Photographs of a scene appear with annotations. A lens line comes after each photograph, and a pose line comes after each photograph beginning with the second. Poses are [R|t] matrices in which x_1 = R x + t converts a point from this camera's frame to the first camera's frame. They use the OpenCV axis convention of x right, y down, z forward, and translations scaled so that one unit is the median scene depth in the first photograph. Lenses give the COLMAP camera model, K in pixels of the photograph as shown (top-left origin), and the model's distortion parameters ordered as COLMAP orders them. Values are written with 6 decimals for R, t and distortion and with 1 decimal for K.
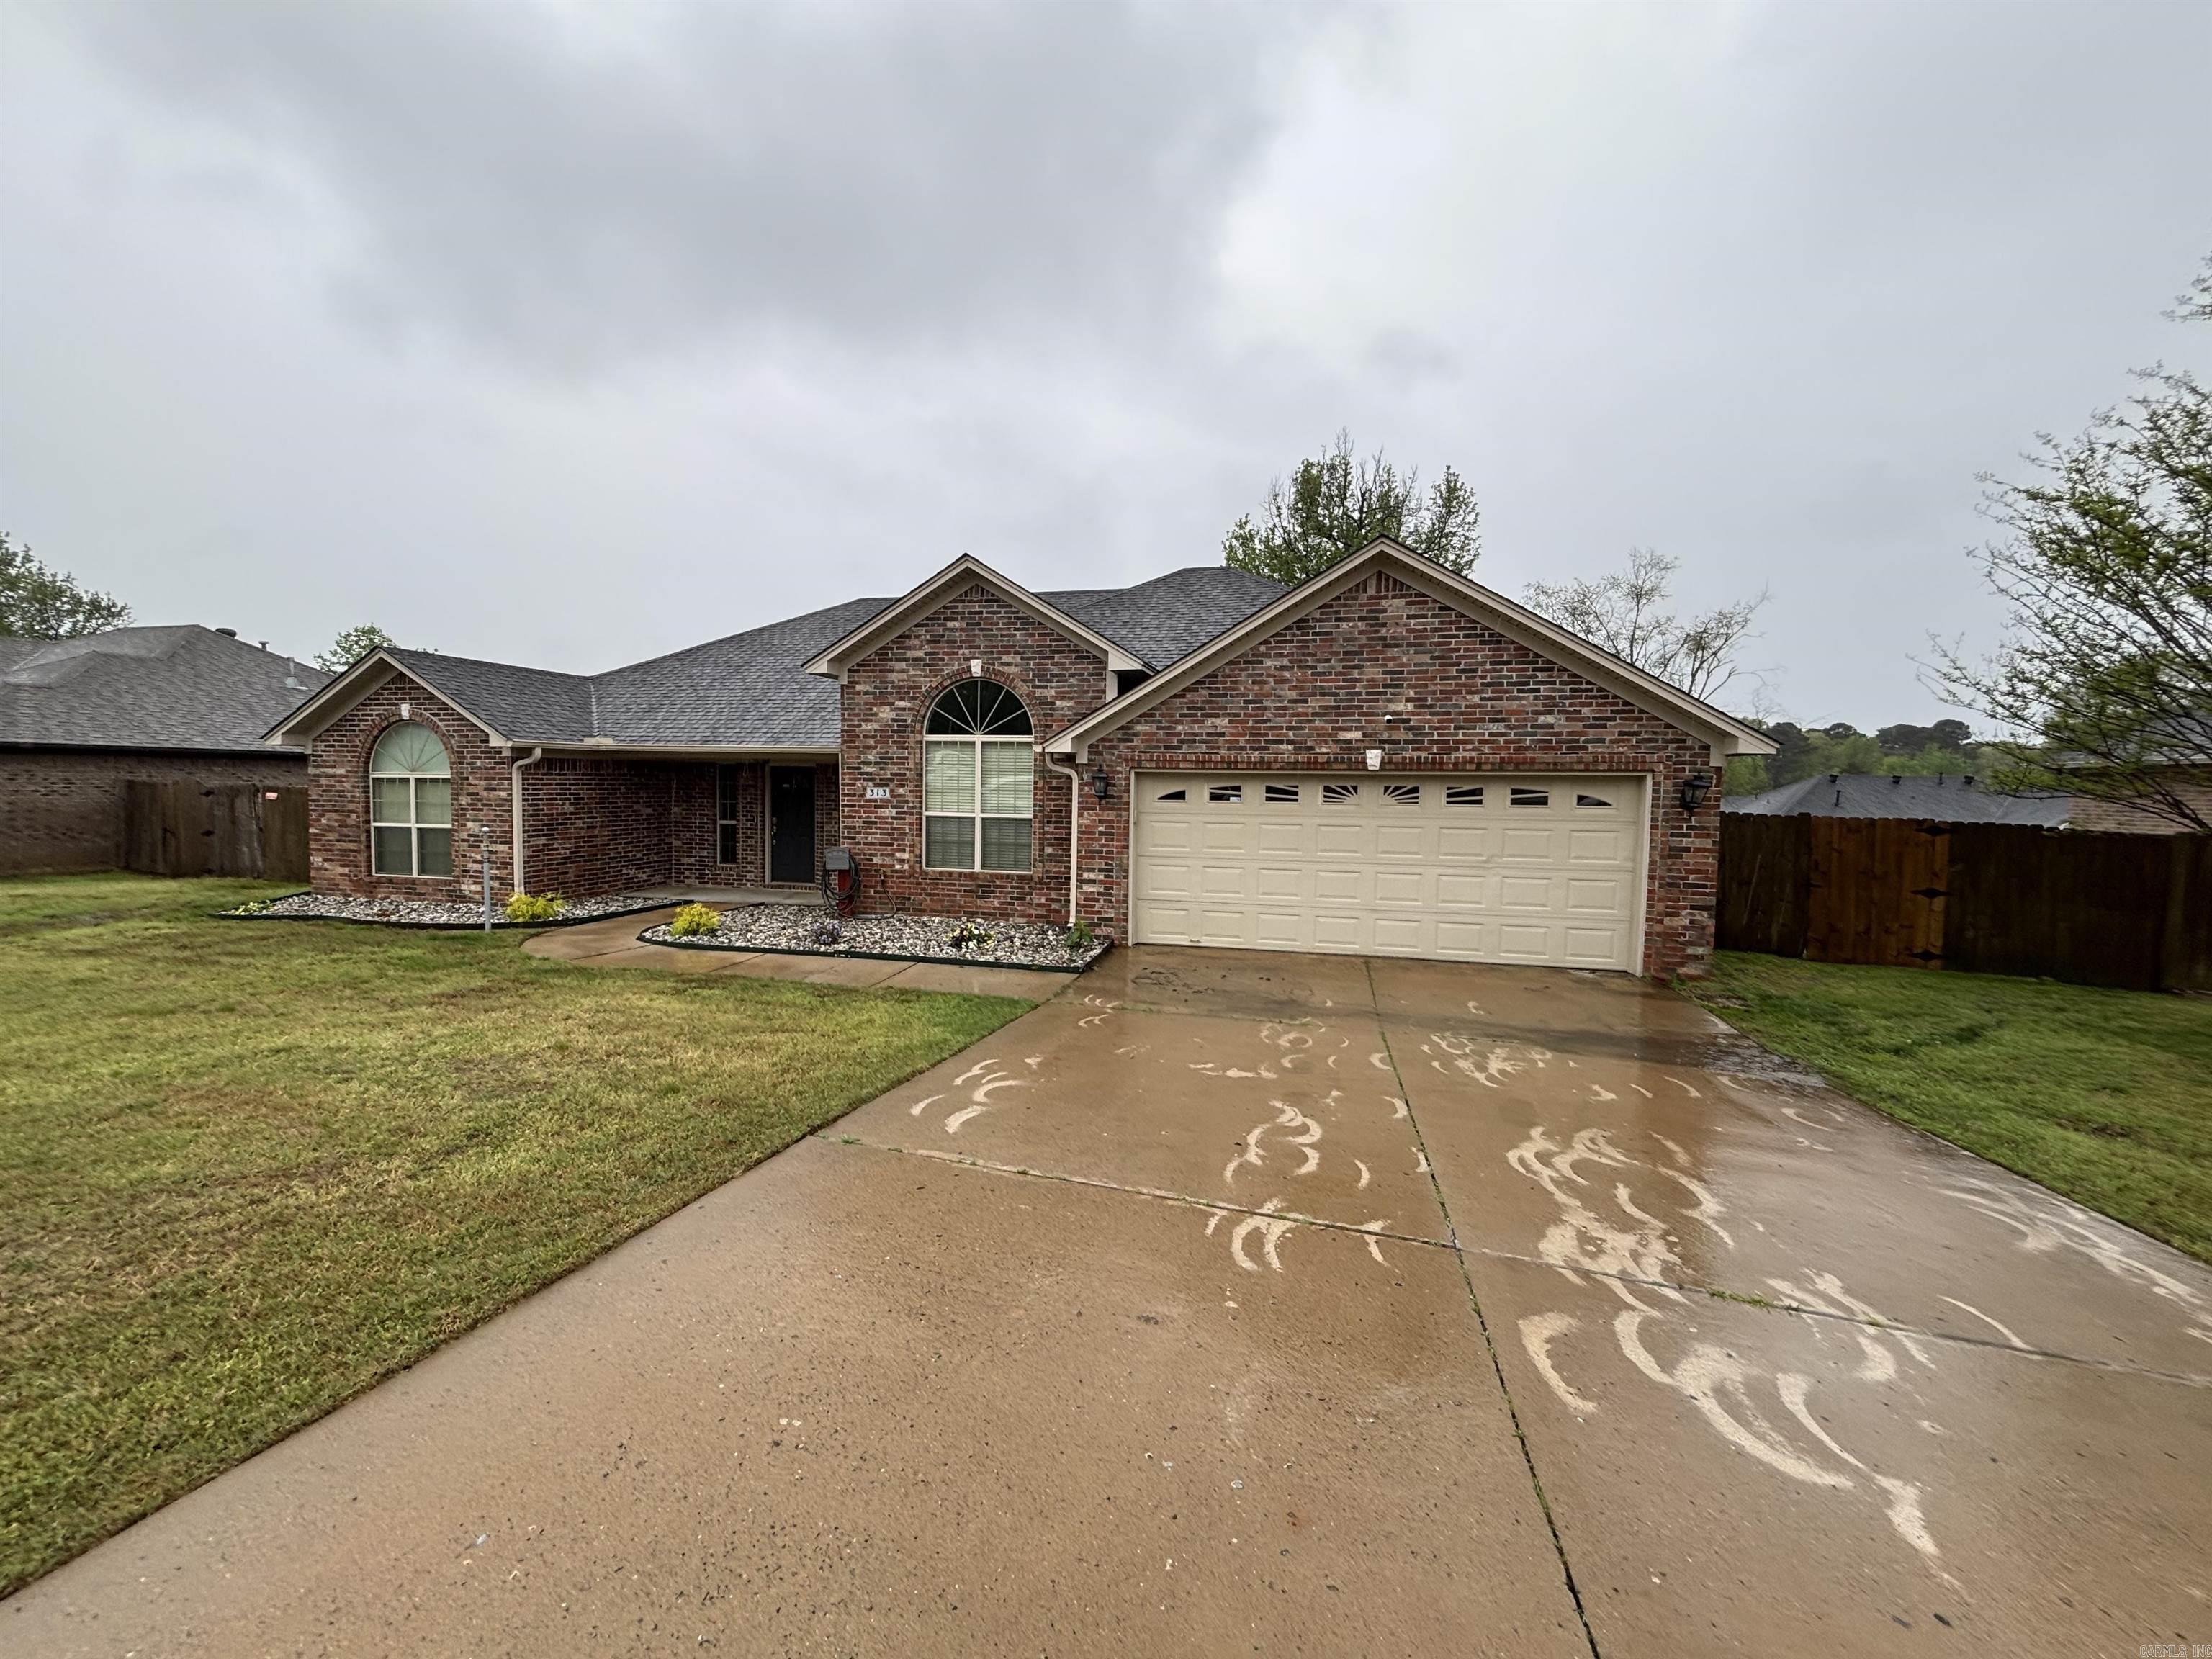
lens RADIAL K [[895.7, 0, 1103.4], [0, 895.7, 828.1], [0, 0, 1]] dist [-0.002720, -0.001175]
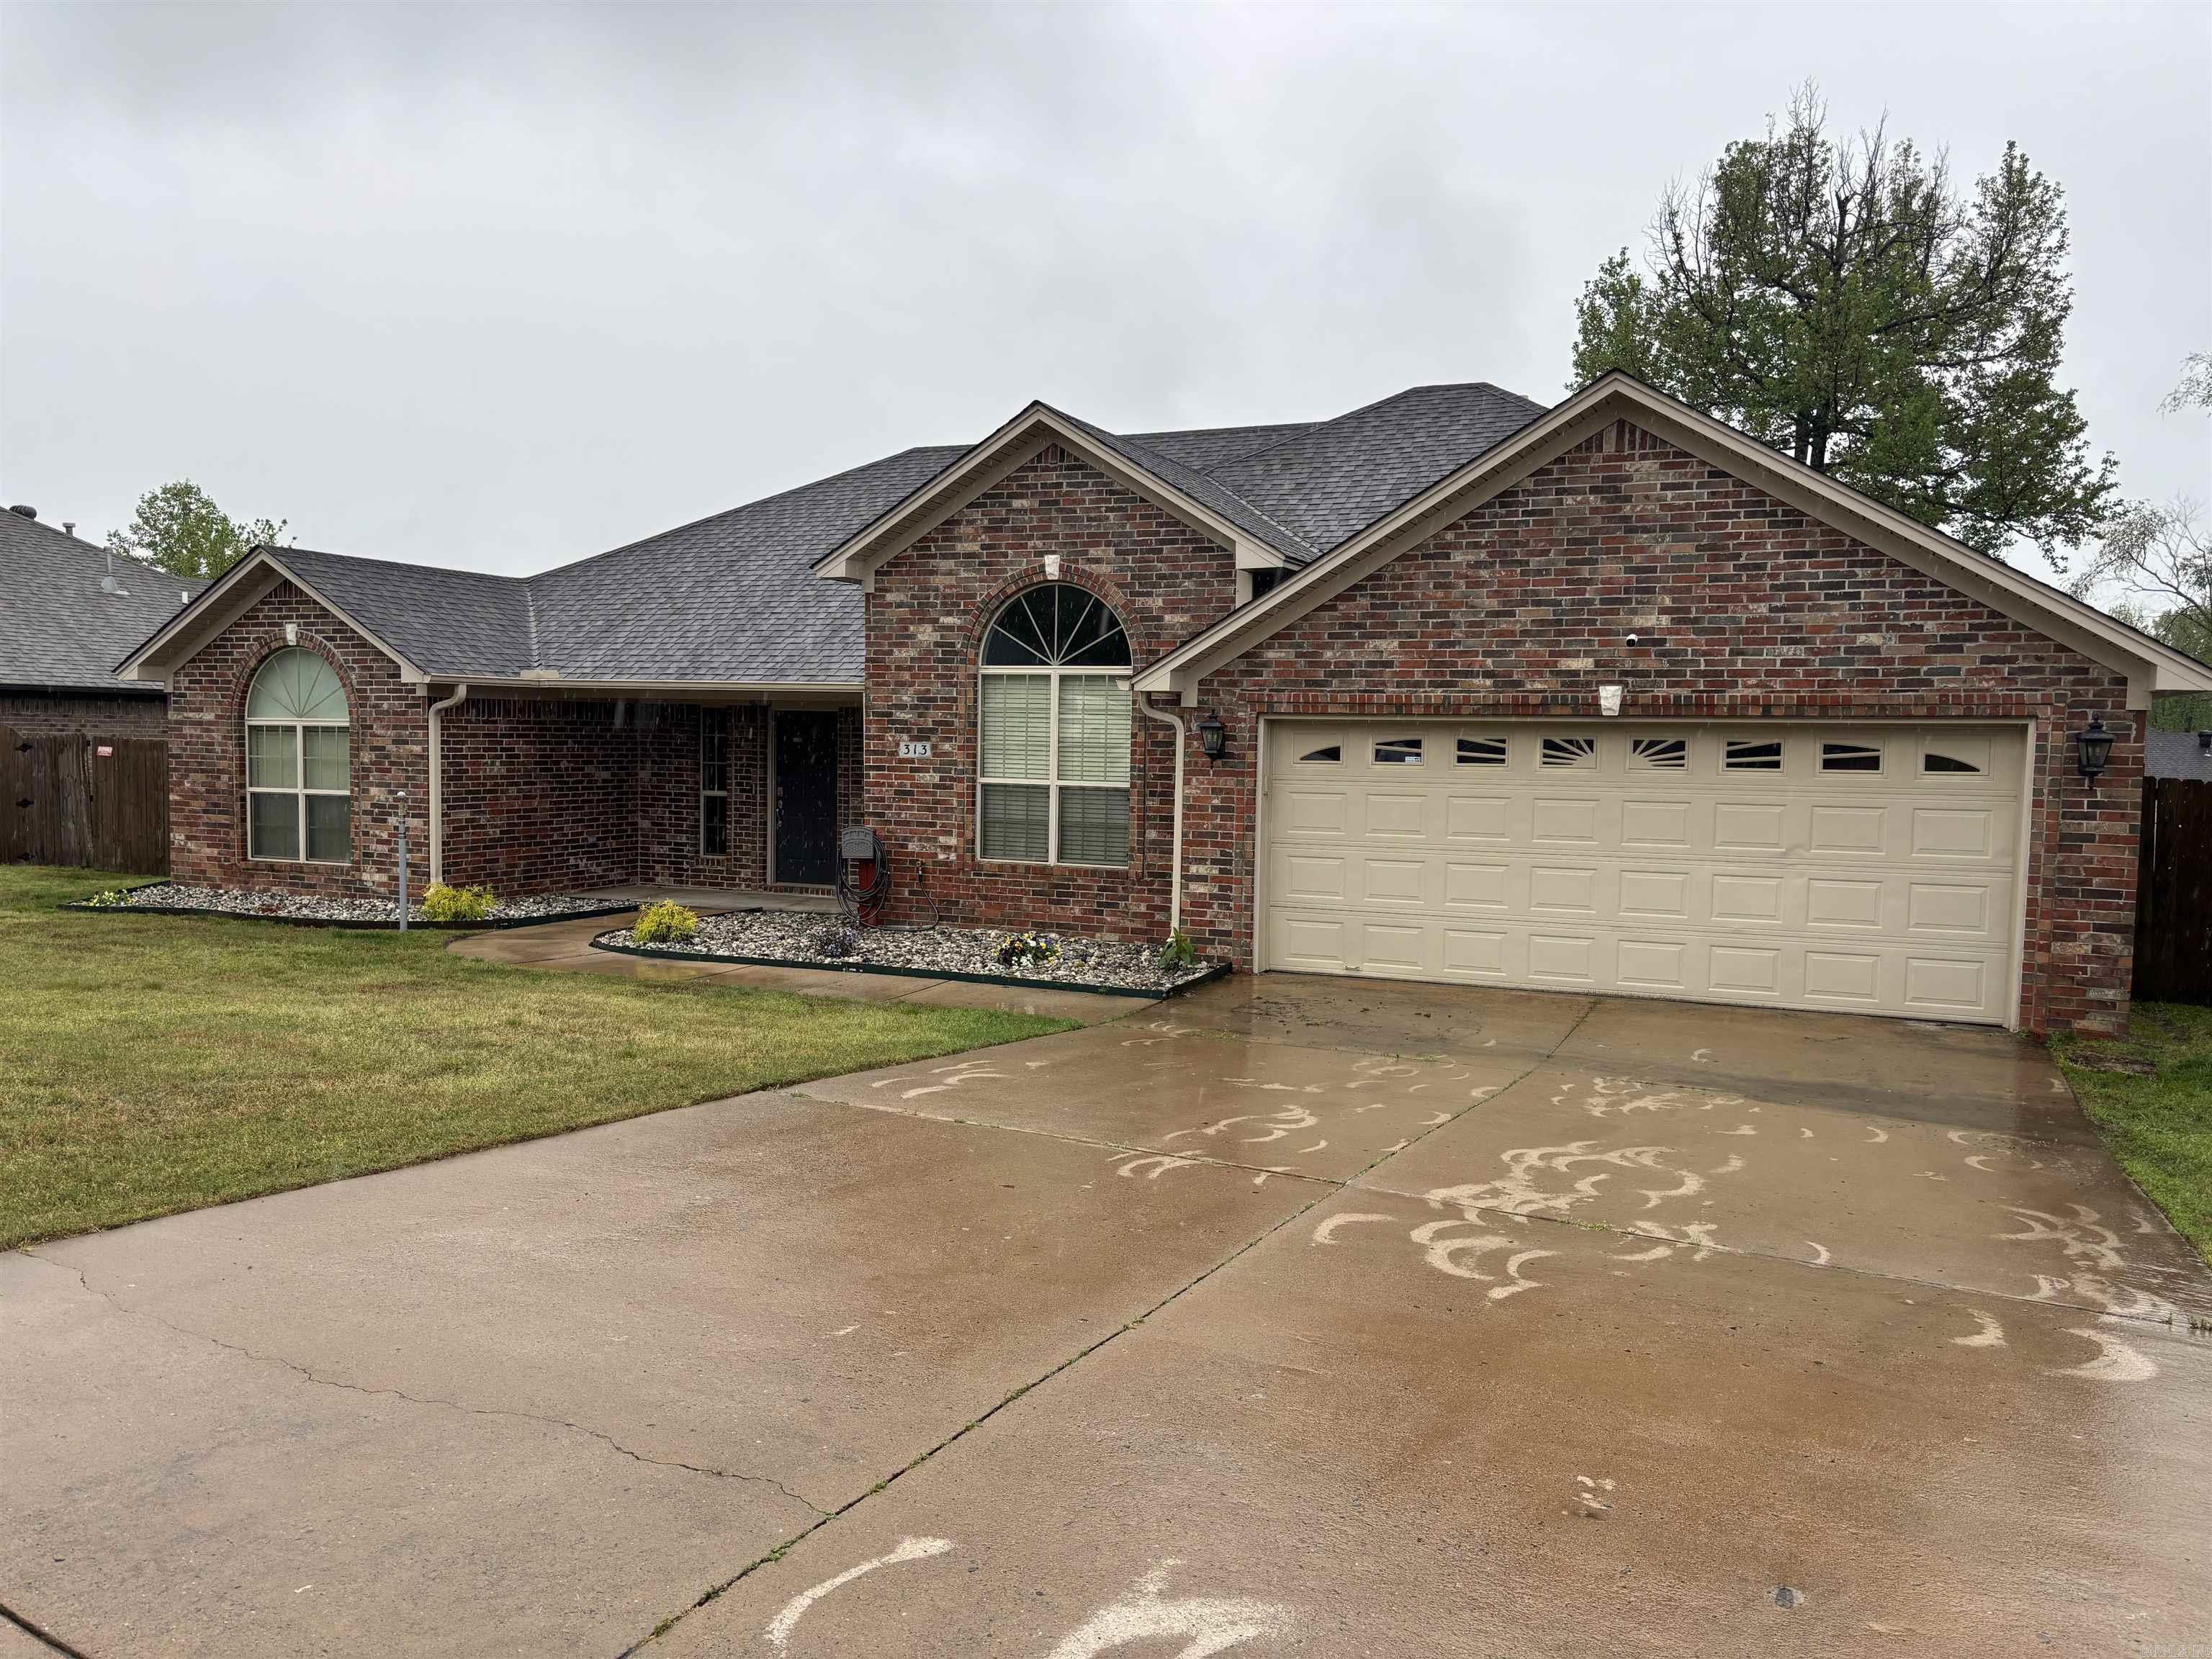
lens RADIAL K [[1675.0, 0, 1106.3], [0, 1675.0, 864.3], [0, 0, 1]] dist [0.043798, -0.040745]
pose [[0.983870, 0.016545, -0.178116, 0.140853], [-0.012593, 0.999649, 0.023294, 0.019476], [0.178438, -0.020676, 0.983734, -0.280441]]
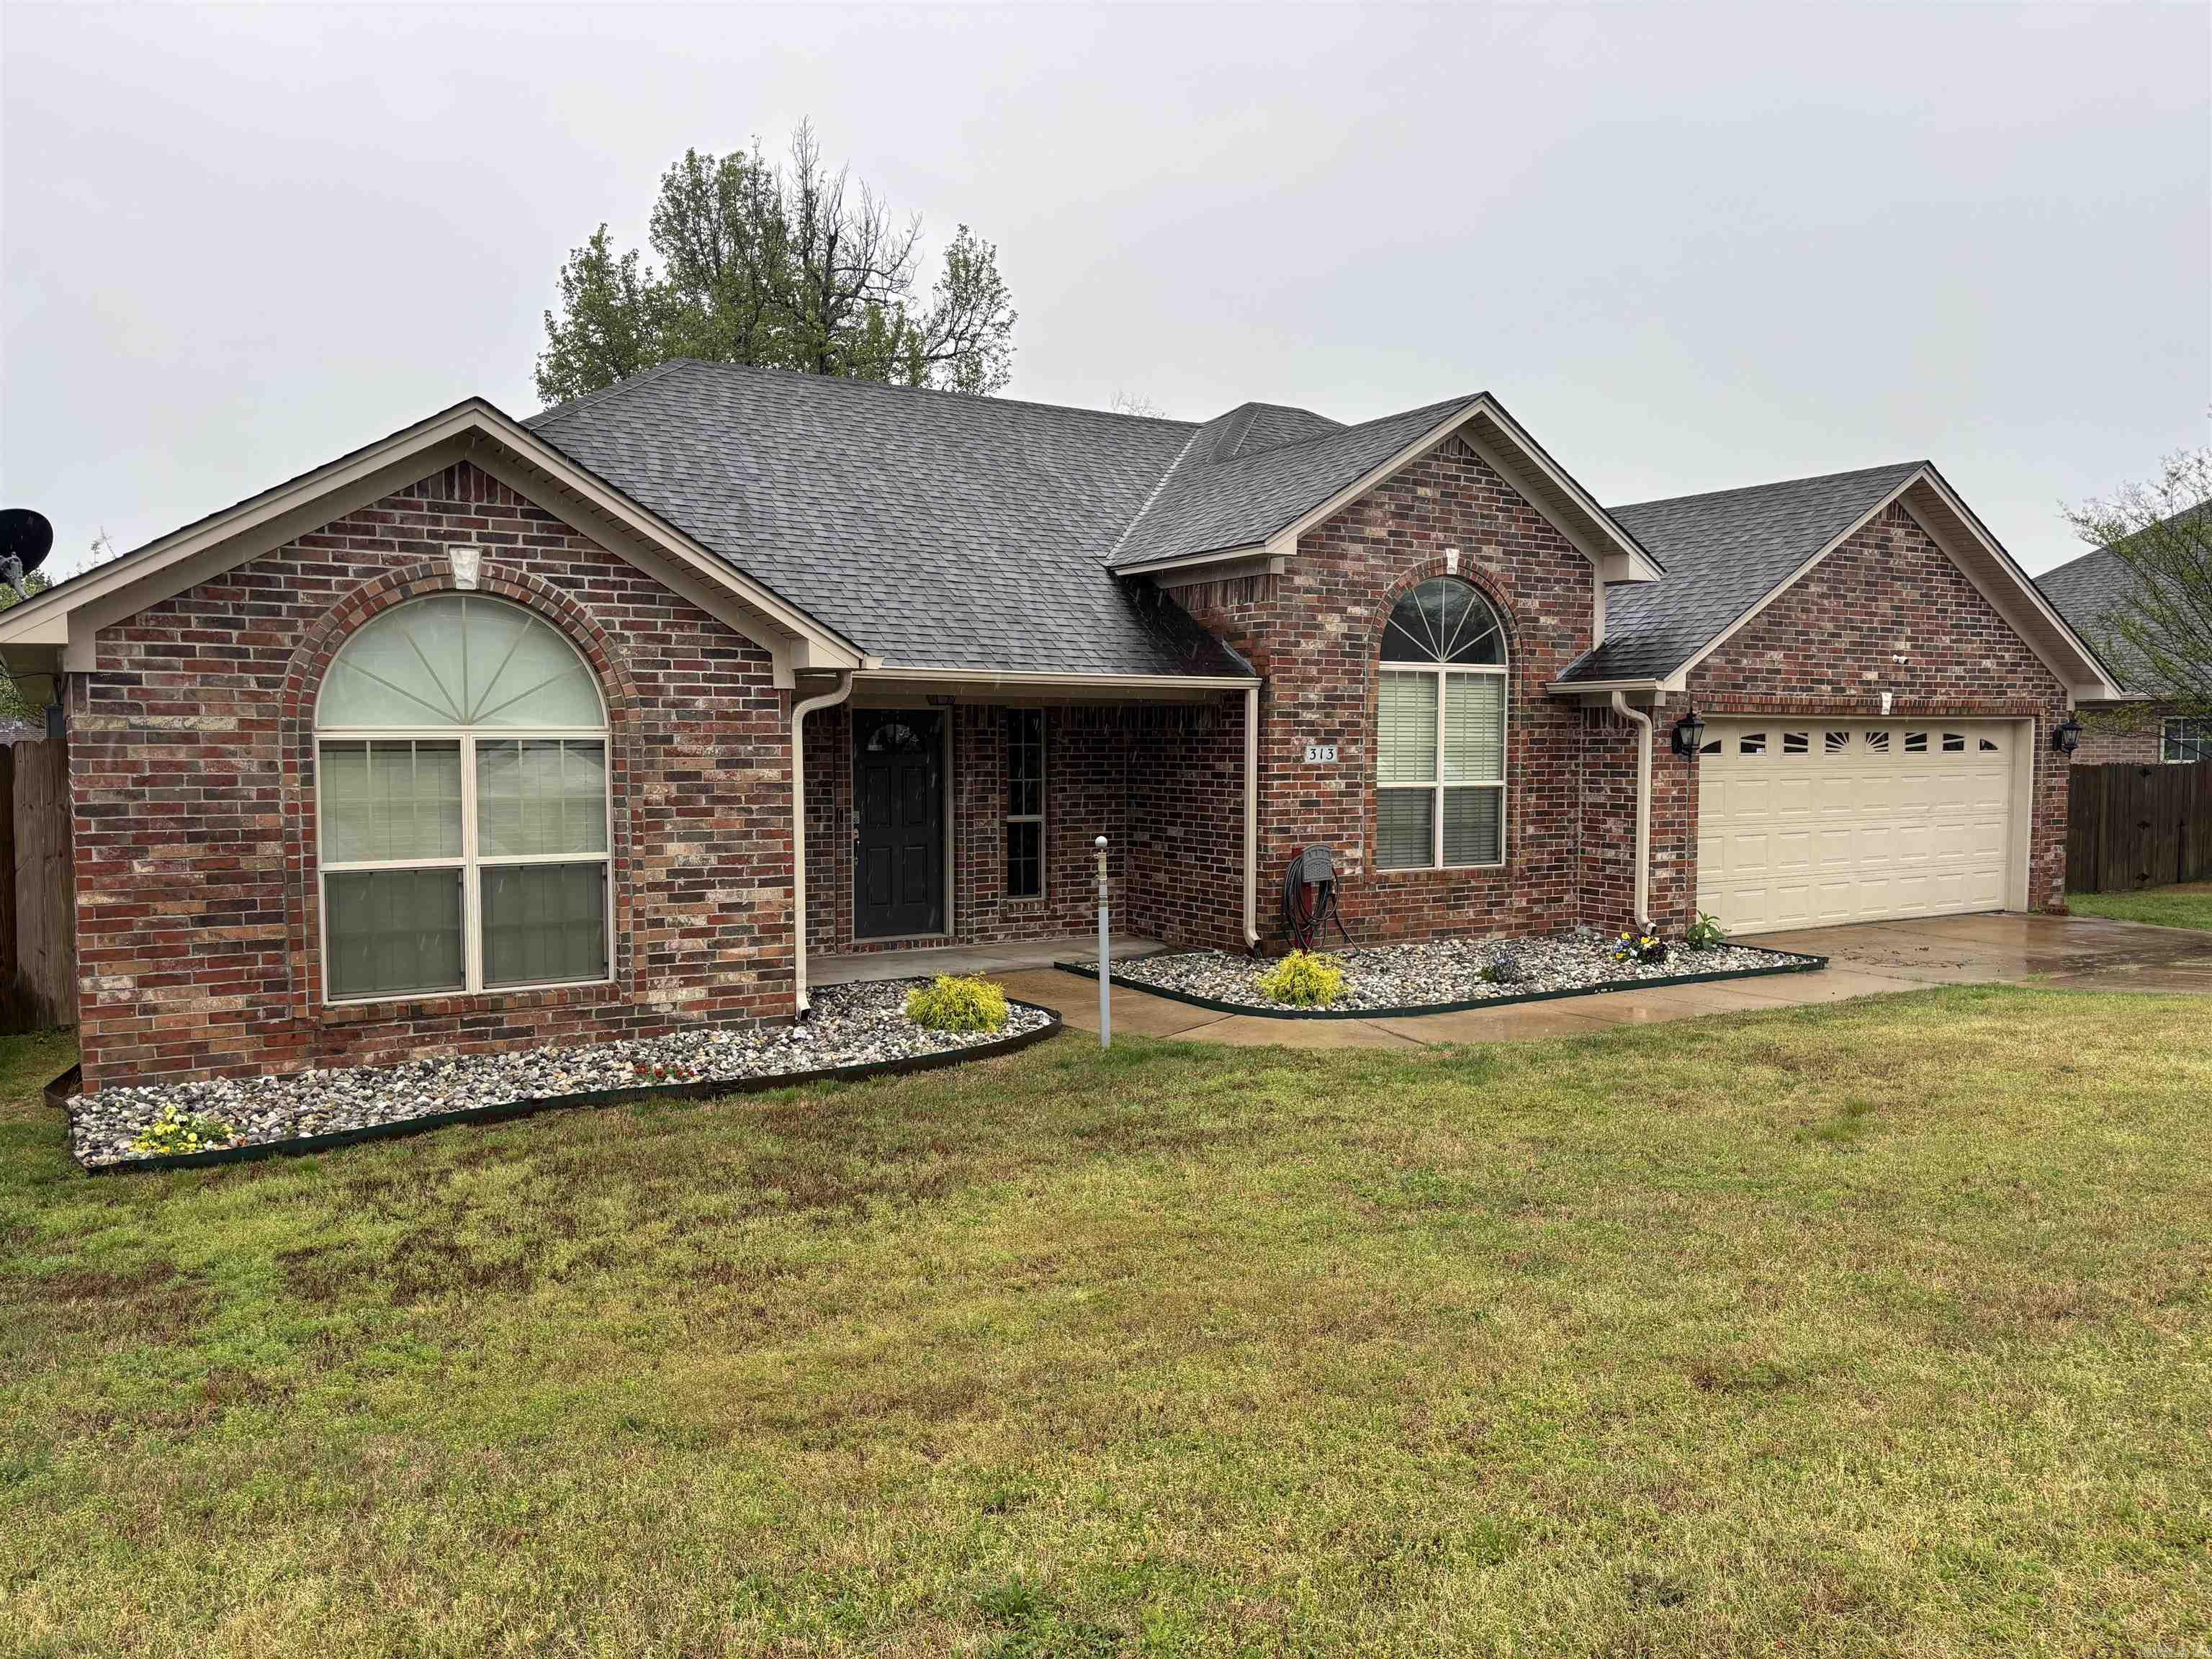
lens RADIAL K [[1675.0, 0, 1098.4], [0, 1675.0, 852.8], [0, 0, 1]] dist [0.043798, -0.040745]
pose [[0.692240, -0.061784, 0.719017, -1.330167], [0.045421, 0.998083, 0.042034, -0.030077], [-0.720236, 0.003561, 0.693720, 0.350414]]
